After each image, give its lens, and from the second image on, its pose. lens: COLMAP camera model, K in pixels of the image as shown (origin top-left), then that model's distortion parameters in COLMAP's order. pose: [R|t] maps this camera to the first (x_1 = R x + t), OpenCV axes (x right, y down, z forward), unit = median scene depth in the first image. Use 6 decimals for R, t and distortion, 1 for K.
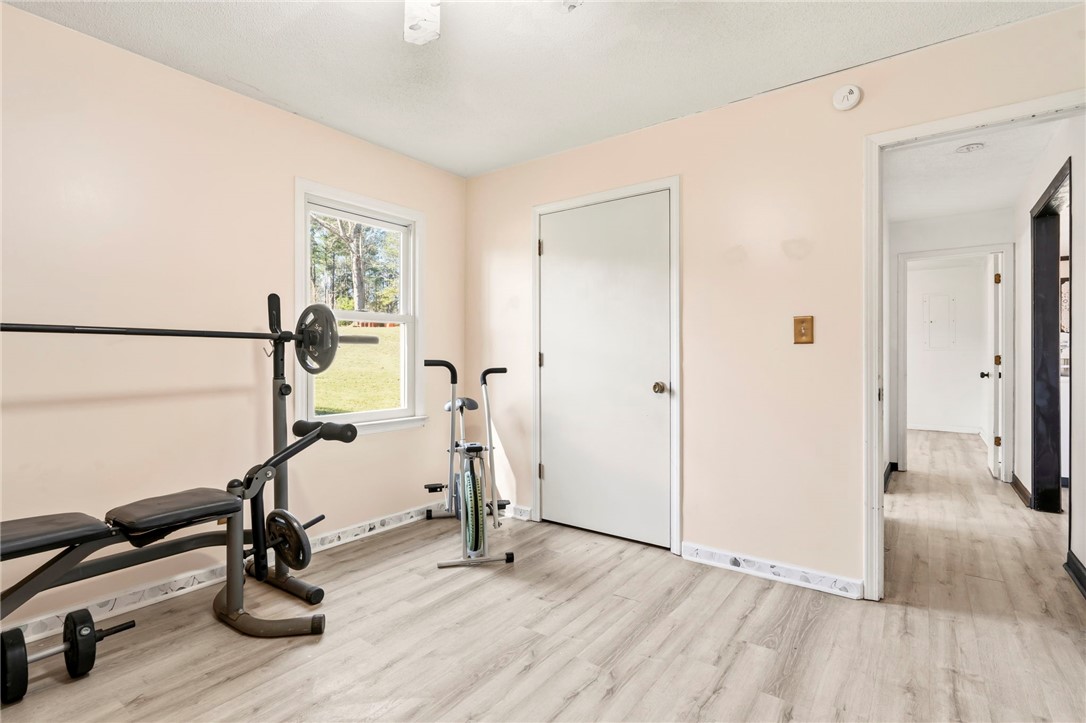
lens RADIAL K [[490.6, 0, 542.3], [0, 490.6, 360.4], [0, 0, 1]] dist [-0.011244, 0.000791]
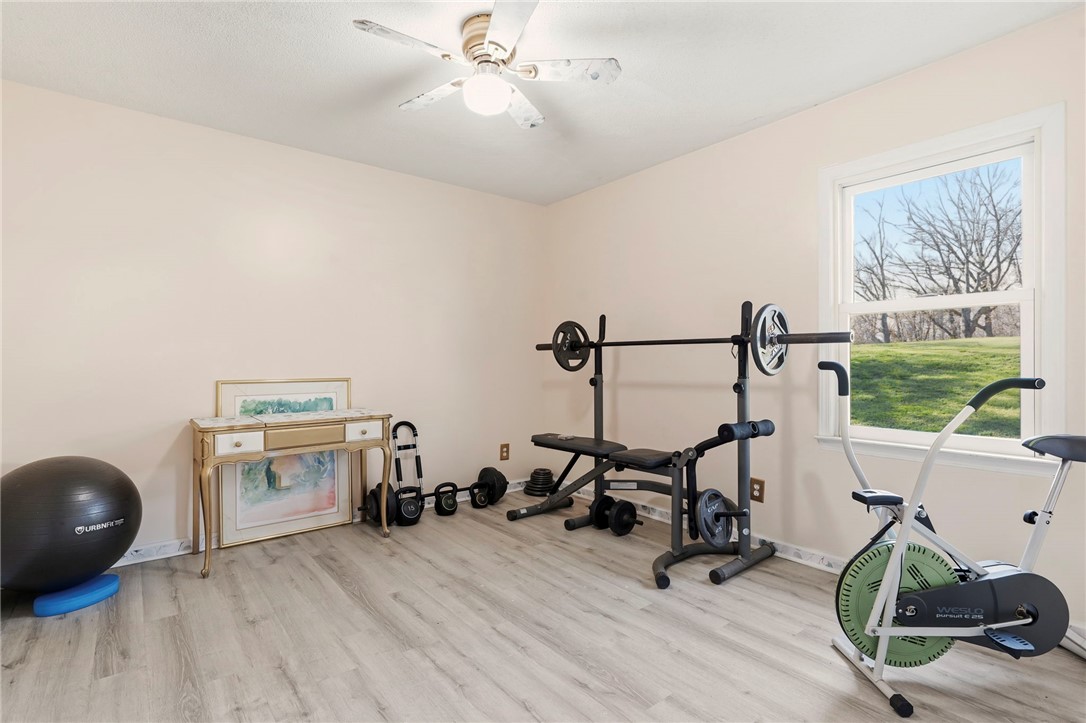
lens RADIAL K [[490.6, 0, 542.9], [0, 490.6, 361.9], [0, 0, 1]] dist [-0.011244, 0.000791]
pose [[-0.209462, 0.000569, -0.977817, 0.829979], [-0.002718, 0.999996, 0.001164, -0.000061], [0.977813, 0.002902, -0.209459, 1.017942]]
